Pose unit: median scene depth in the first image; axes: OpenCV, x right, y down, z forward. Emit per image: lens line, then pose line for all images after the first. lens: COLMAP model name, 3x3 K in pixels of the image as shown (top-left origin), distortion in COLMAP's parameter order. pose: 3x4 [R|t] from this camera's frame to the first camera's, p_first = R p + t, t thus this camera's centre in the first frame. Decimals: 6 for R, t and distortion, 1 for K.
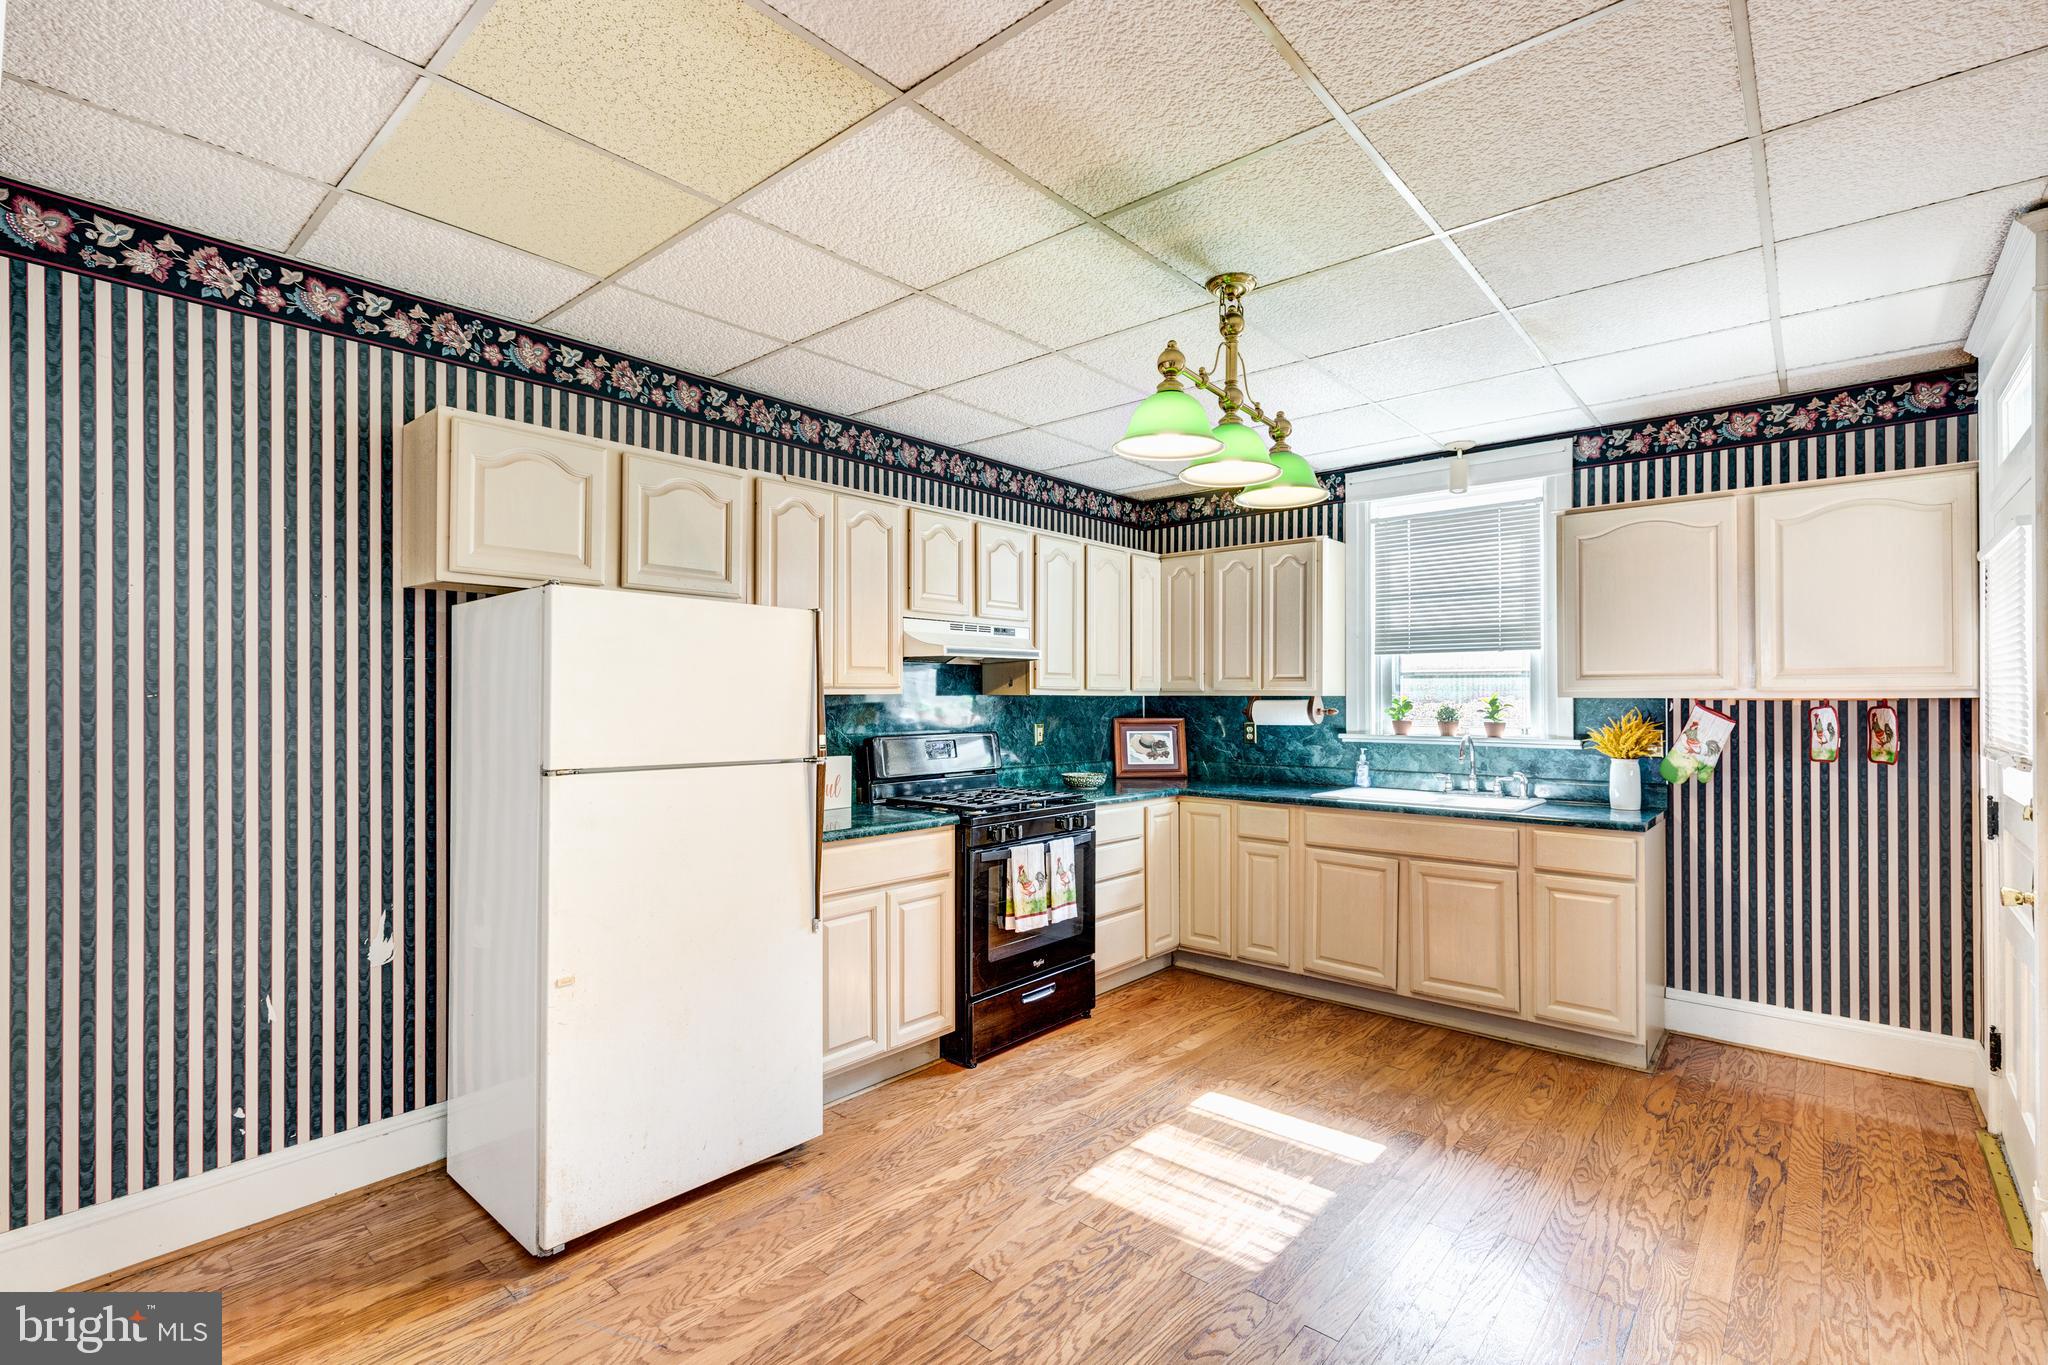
lens RADIAL K [[956.3, 0, 1001.8], [0, 956.3, 683.4], [0, 0, 1]] dist [0.012689, -0.000913]
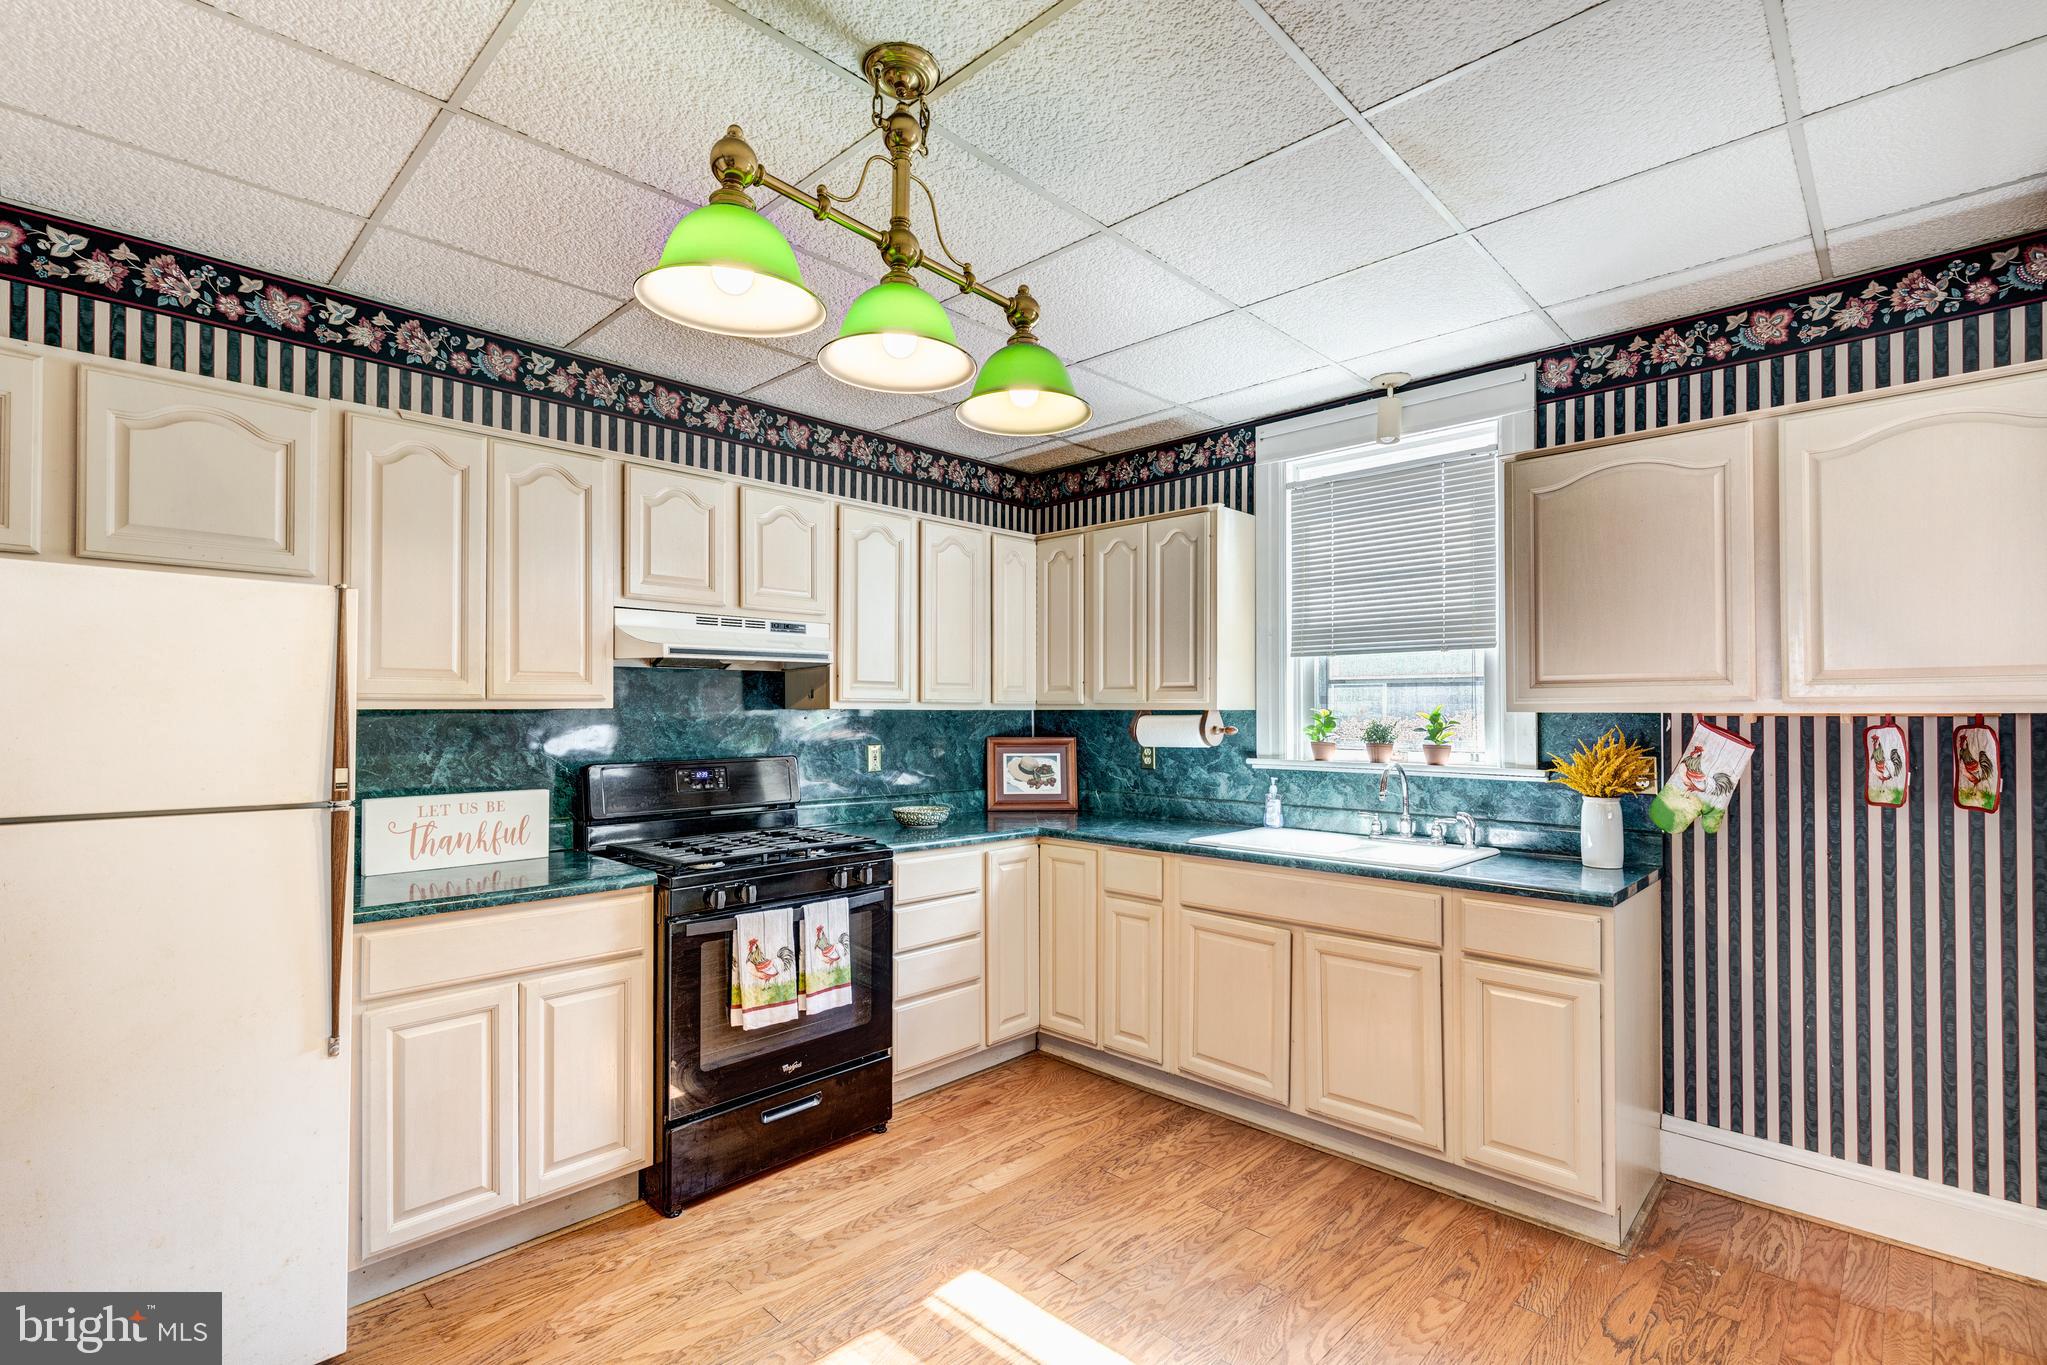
lens RADIAL K [[953.3, 0, 987.6], [0, 953.3, 697.4], [0, 0, 1]] dist [0.001594, 0.000834]
pose [[0.998155, -0.001799, -0.060684, 0.220065], [0.001701, 0.999997, -0.001665, 0.003965], [0.060687, 0.001558, 0.998156, 0.244362]]
